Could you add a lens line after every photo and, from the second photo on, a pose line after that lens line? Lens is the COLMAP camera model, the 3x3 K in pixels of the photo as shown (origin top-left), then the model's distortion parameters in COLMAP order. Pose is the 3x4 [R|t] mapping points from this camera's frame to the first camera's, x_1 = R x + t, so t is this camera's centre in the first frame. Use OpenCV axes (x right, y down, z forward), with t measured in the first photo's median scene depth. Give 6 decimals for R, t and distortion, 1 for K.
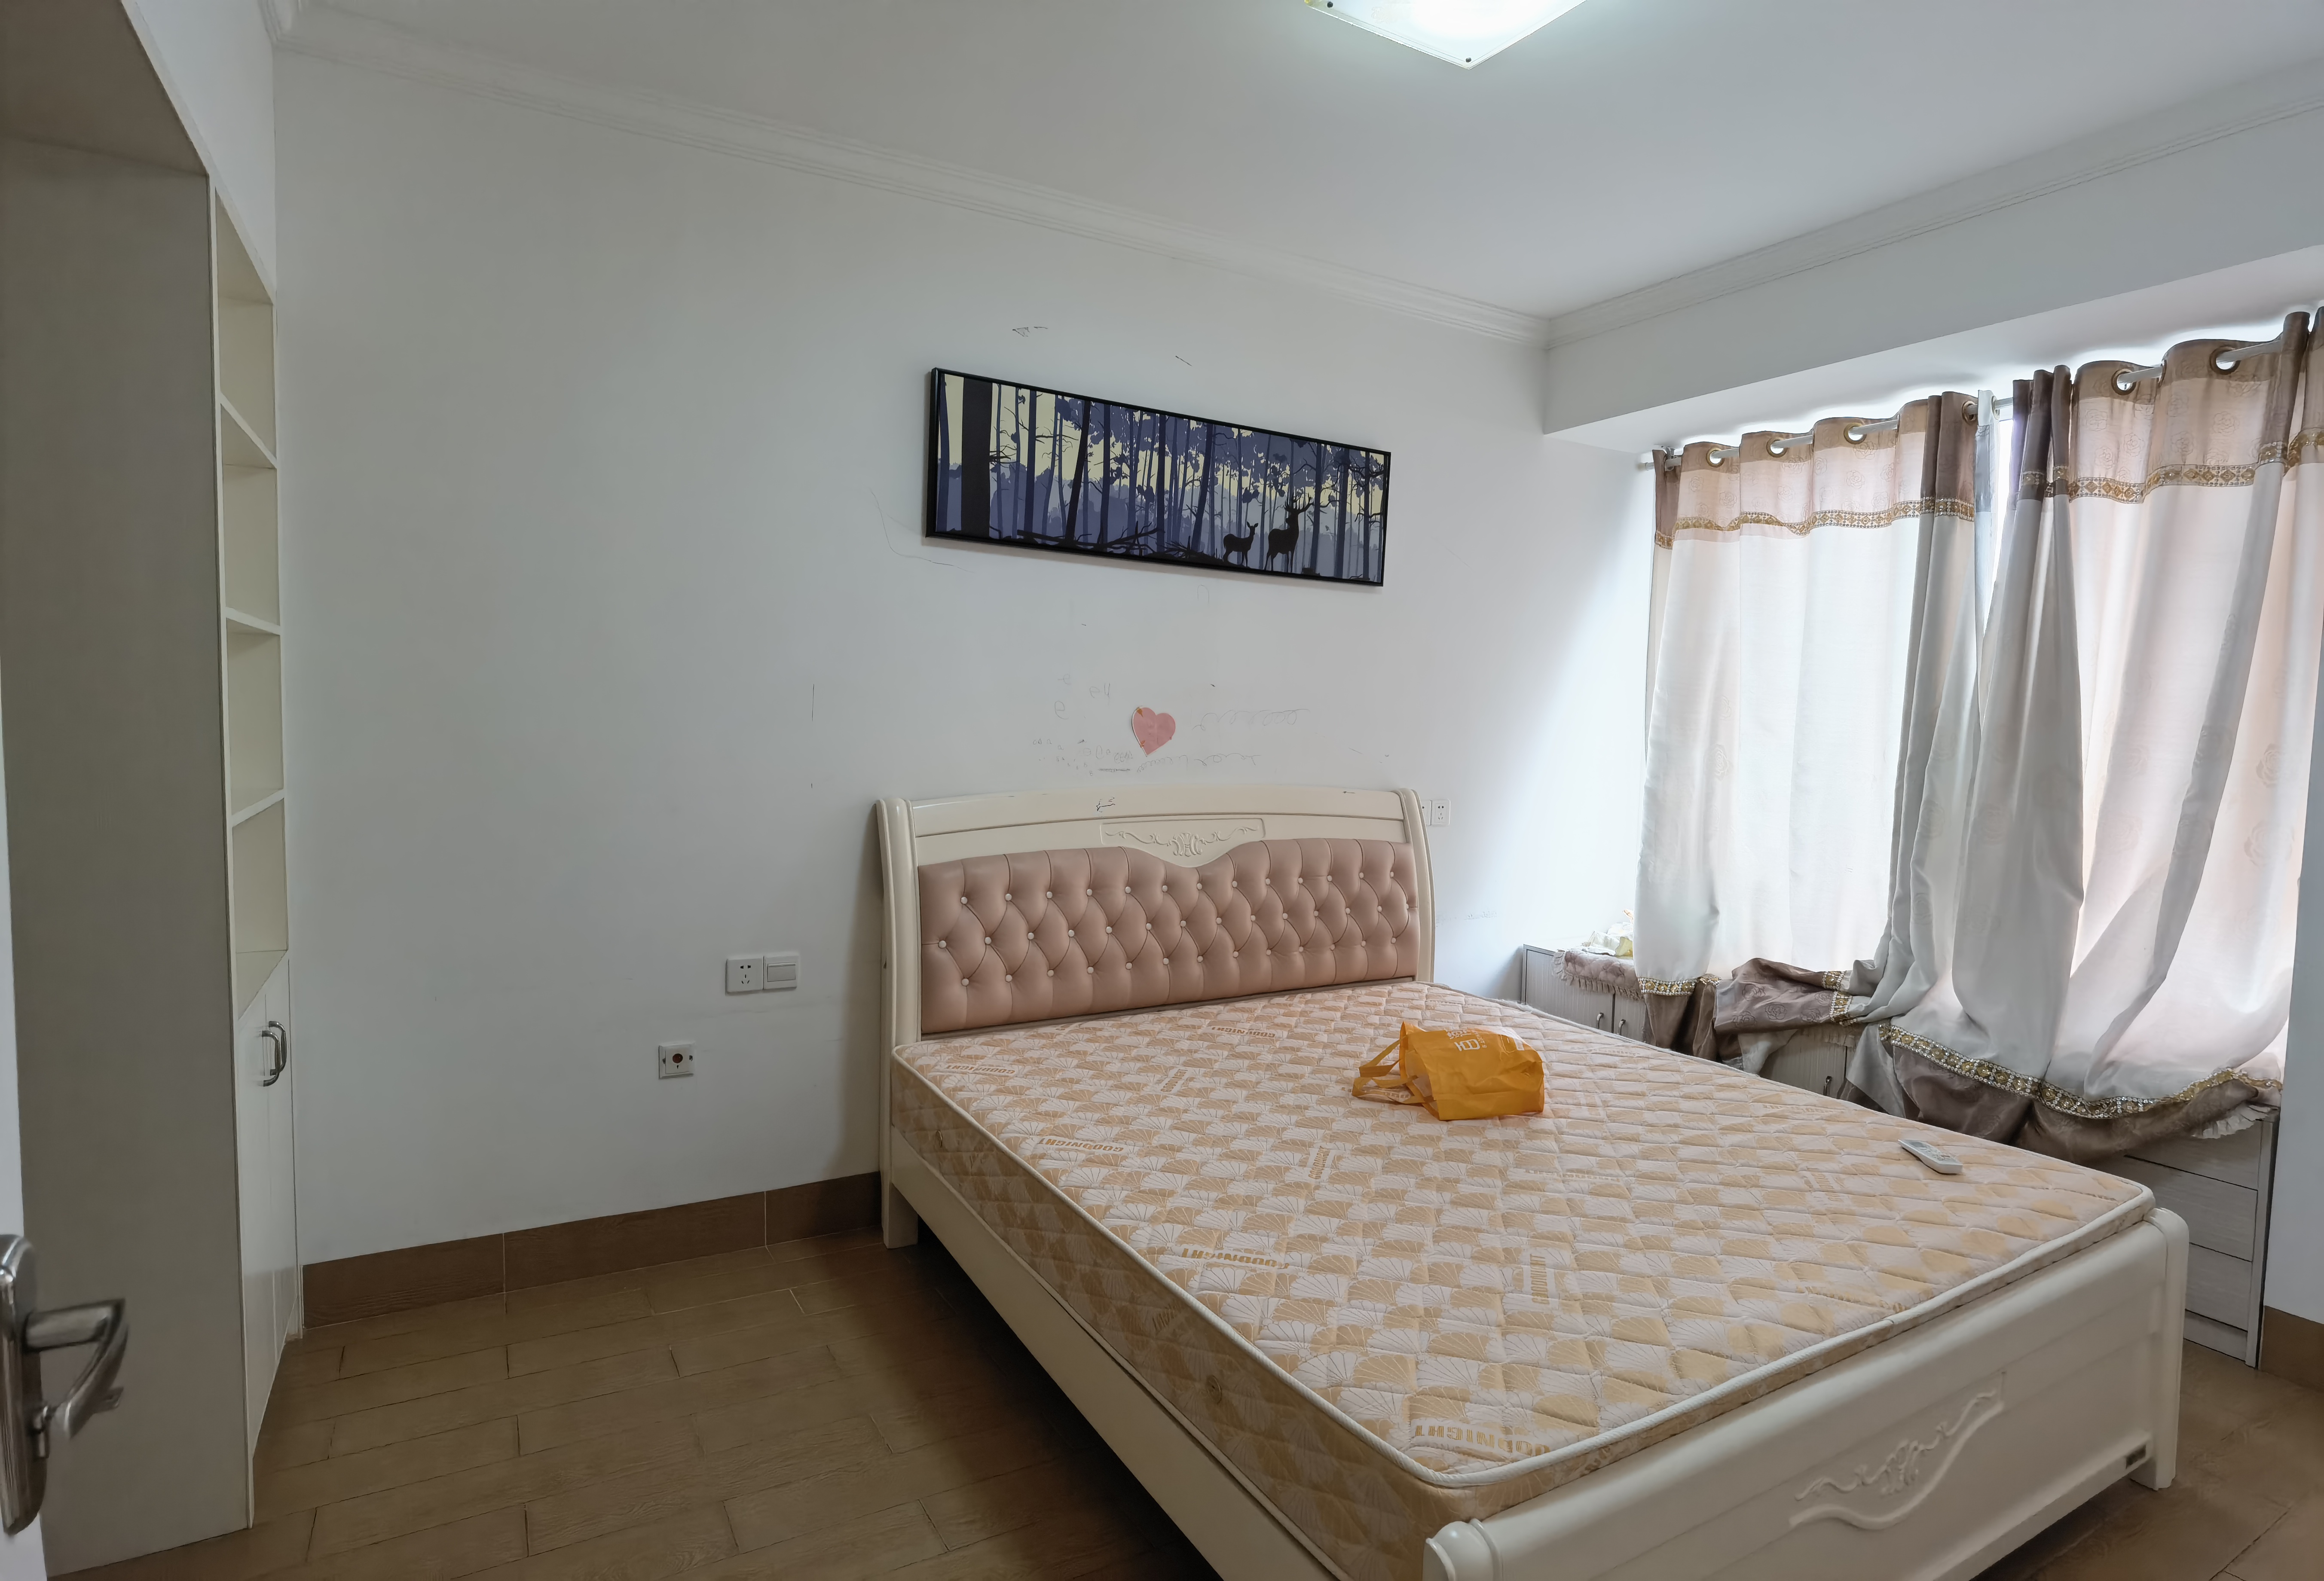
lens RADIAL K [[1204.0, 0, 1157.4], [0, 1204.0, 807.6], [0, 0, 1]] dist [0.030014, -0.030232]
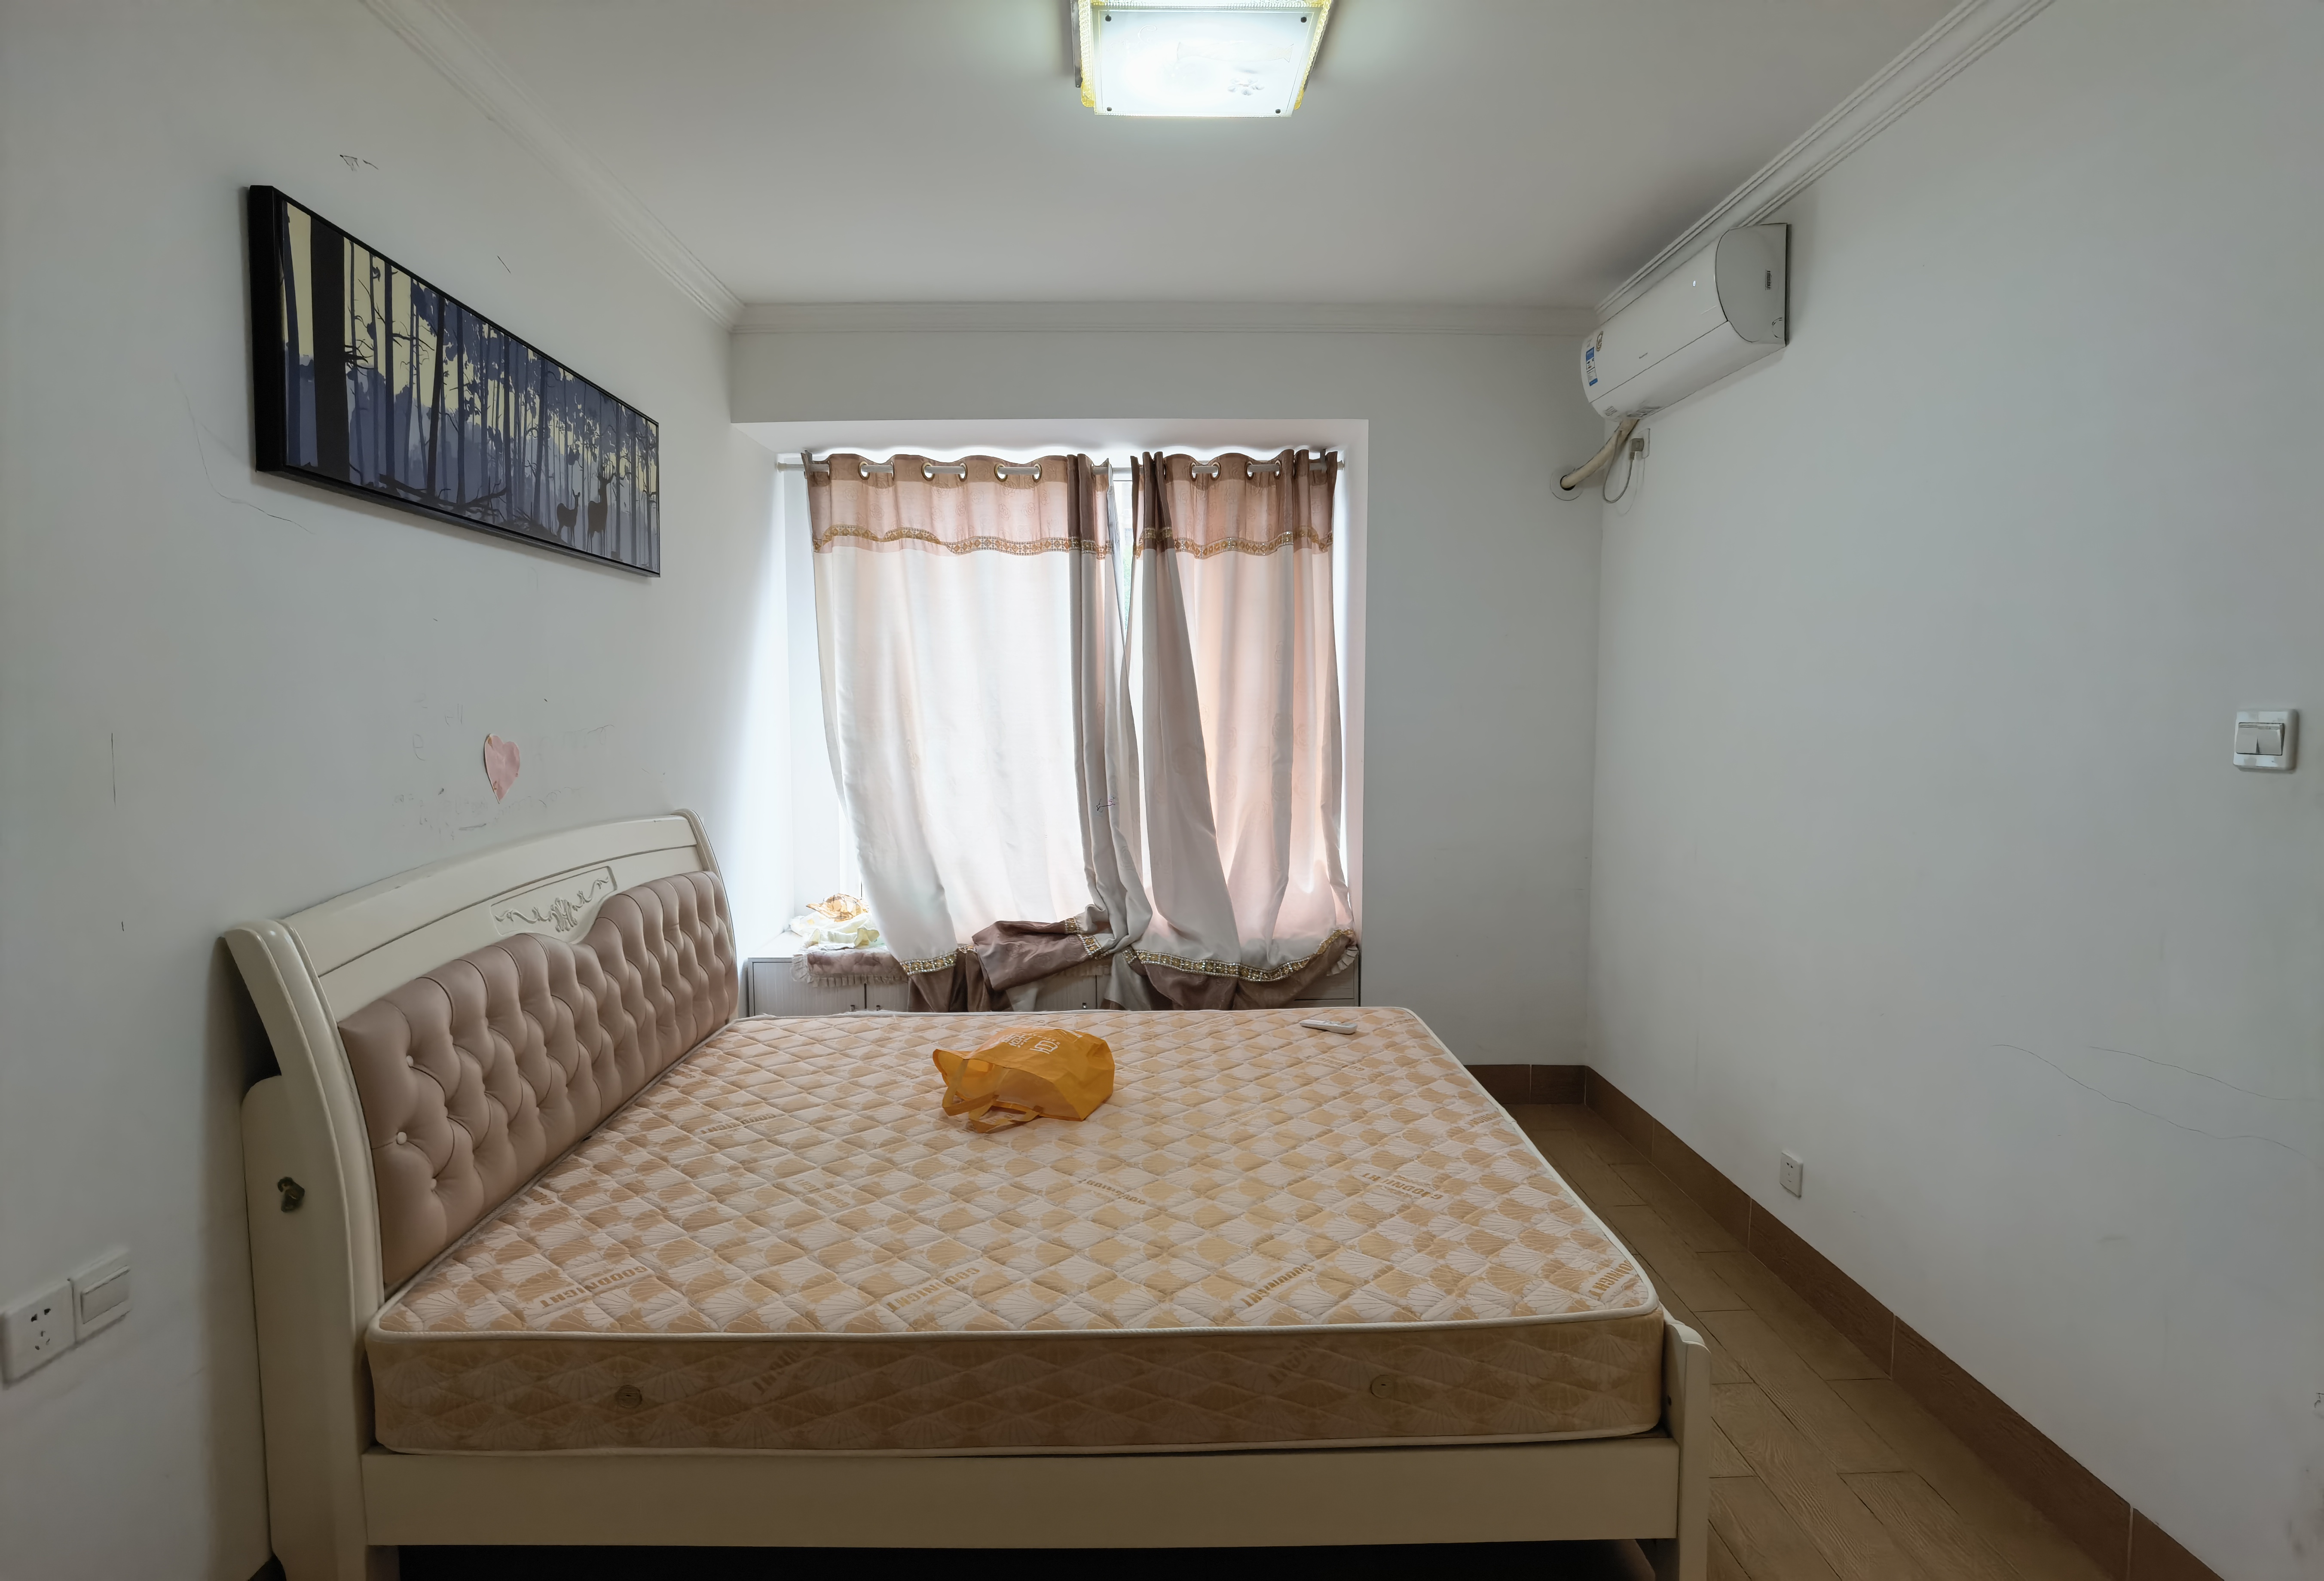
lens RADIAL K [[1228.5, 0, 1152.2], [0, 1228.5, 782.0], [0, 0, 1]] dist [-0.001900, -0.000800]
pose [[0.486623, -0.089463, 0.869019, -0.485096], [0.086280, 0.994801, 0.054098, -0.064886], [-0.869341, 0.048653, 0.491812, 0.318730]]
